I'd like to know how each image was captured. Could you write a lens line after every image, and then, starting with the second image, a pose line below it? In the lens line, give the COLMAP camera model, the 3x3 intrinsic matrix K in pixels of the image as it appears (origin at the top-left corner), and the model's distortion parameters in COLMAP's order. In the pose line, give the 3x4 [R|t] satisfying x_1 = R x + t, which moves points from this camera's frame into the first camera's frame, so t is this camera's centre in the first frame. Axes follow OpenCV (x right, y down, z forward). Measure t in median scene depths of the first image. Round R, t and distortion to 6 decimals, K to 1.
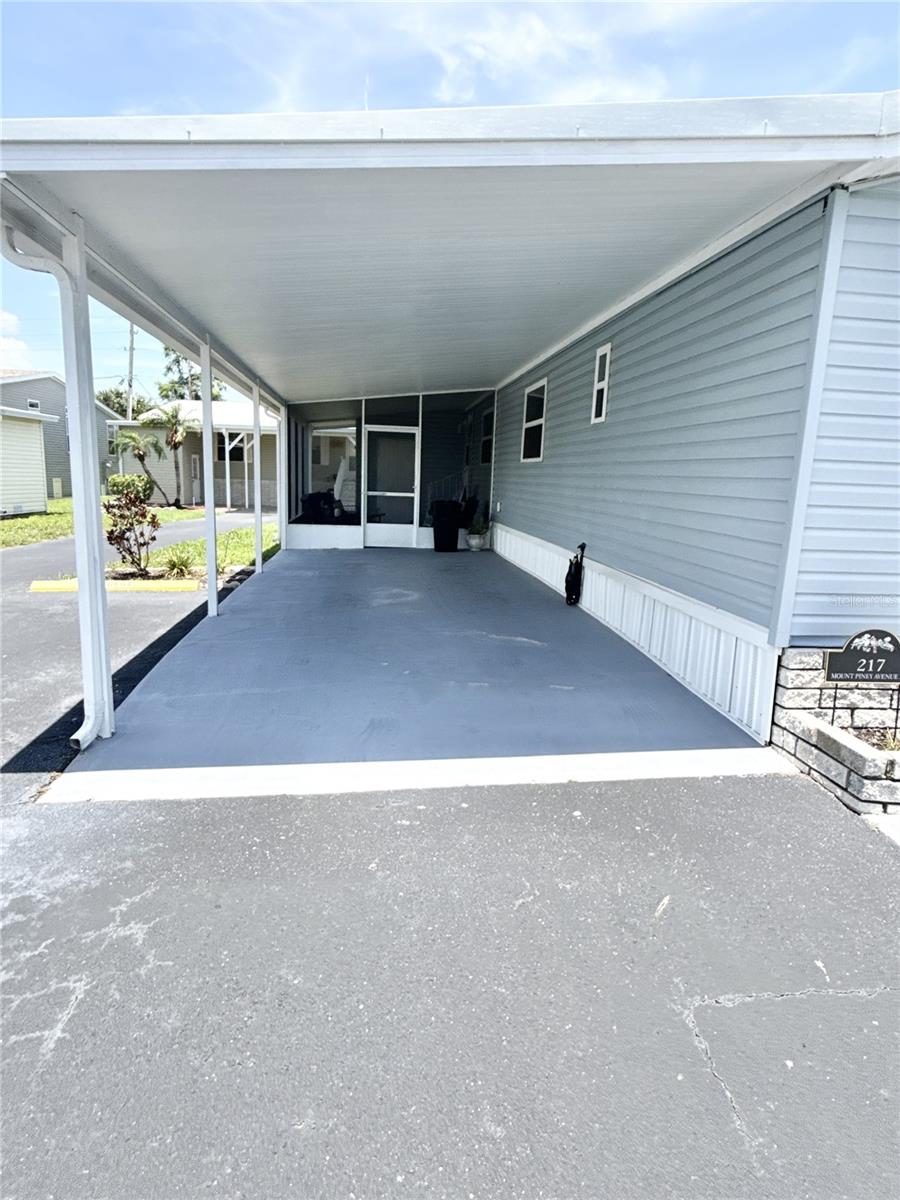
lens RADIAL K [[668.7, 0, 450.0], [0, 668.7, 600.0], [0, 0, 1]] dist [0.001675, -0.000113]
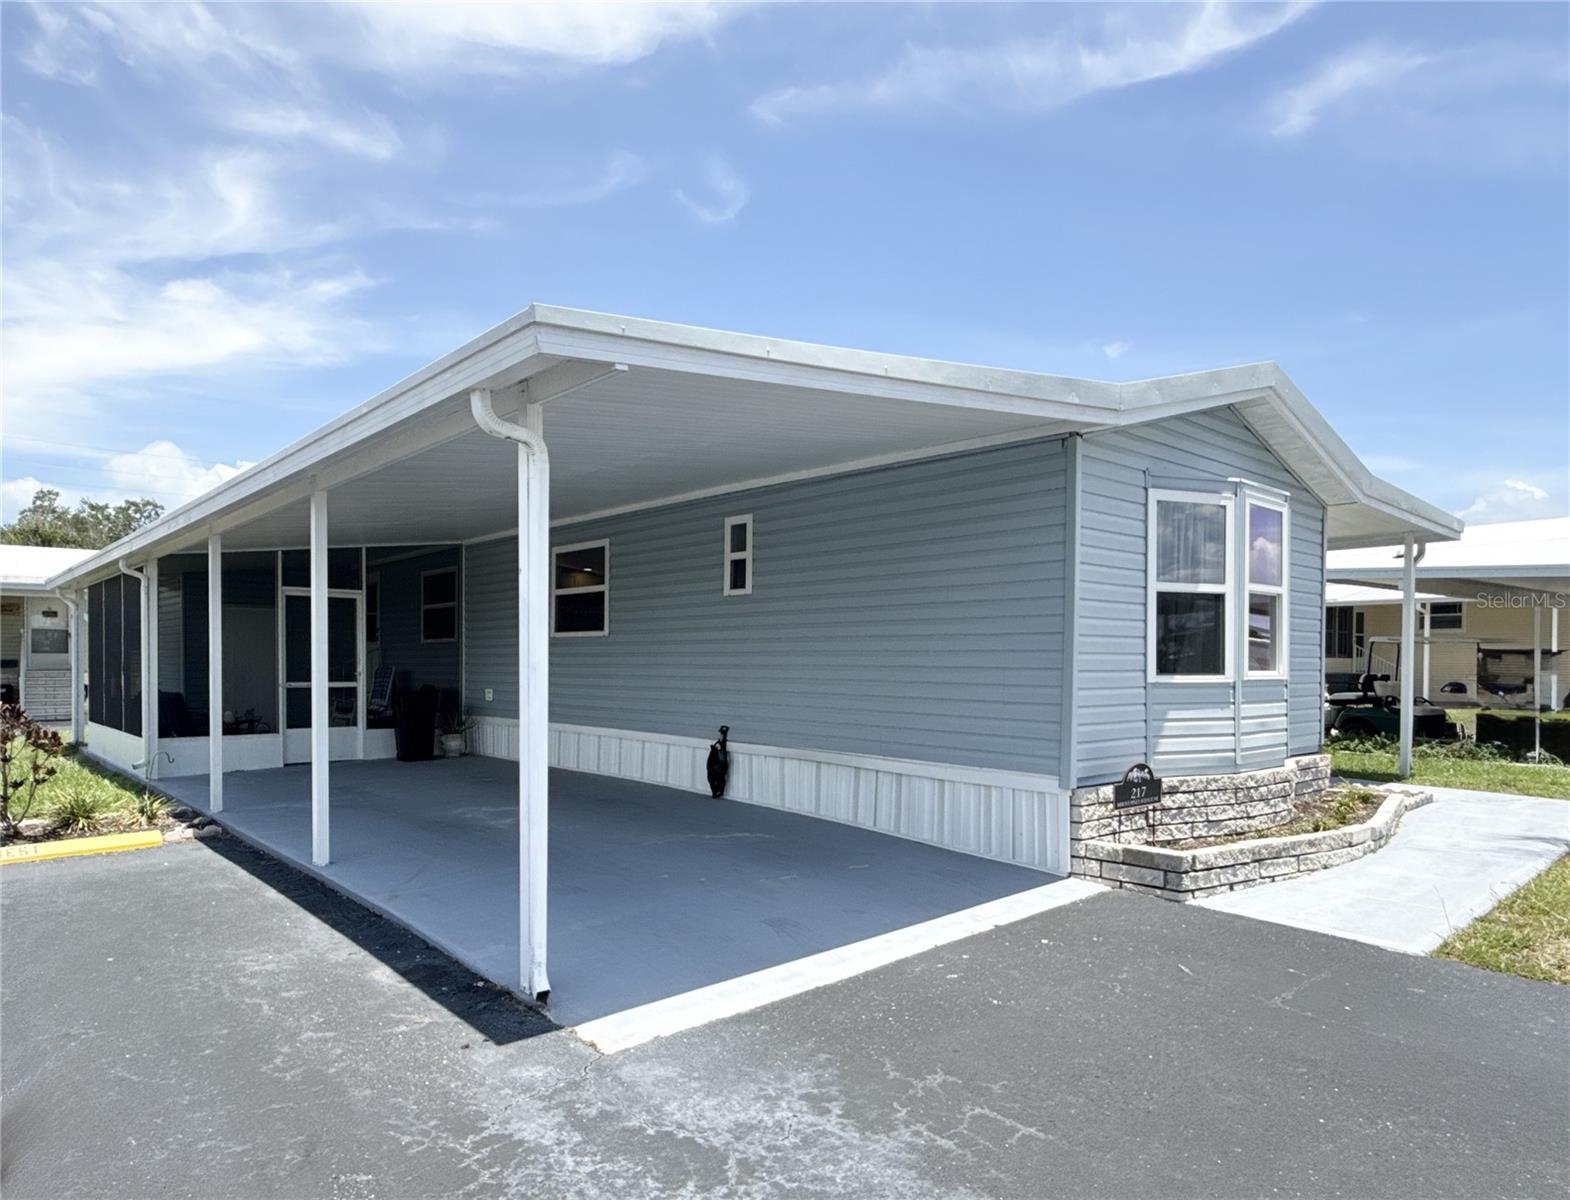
lens RADIAL K [[940.3, 0, 731.2], [0, 940.3, 682.0], [0, 0, 1]] dist [-0.003370, -0.000810]
pose [[0.843560, -0.043631, 0.535260, -0.702648], [0.122190, 0.986146, -0.112184, -0.002945], [-0.522950, 0.160037, 0.837204, -0.088472]]
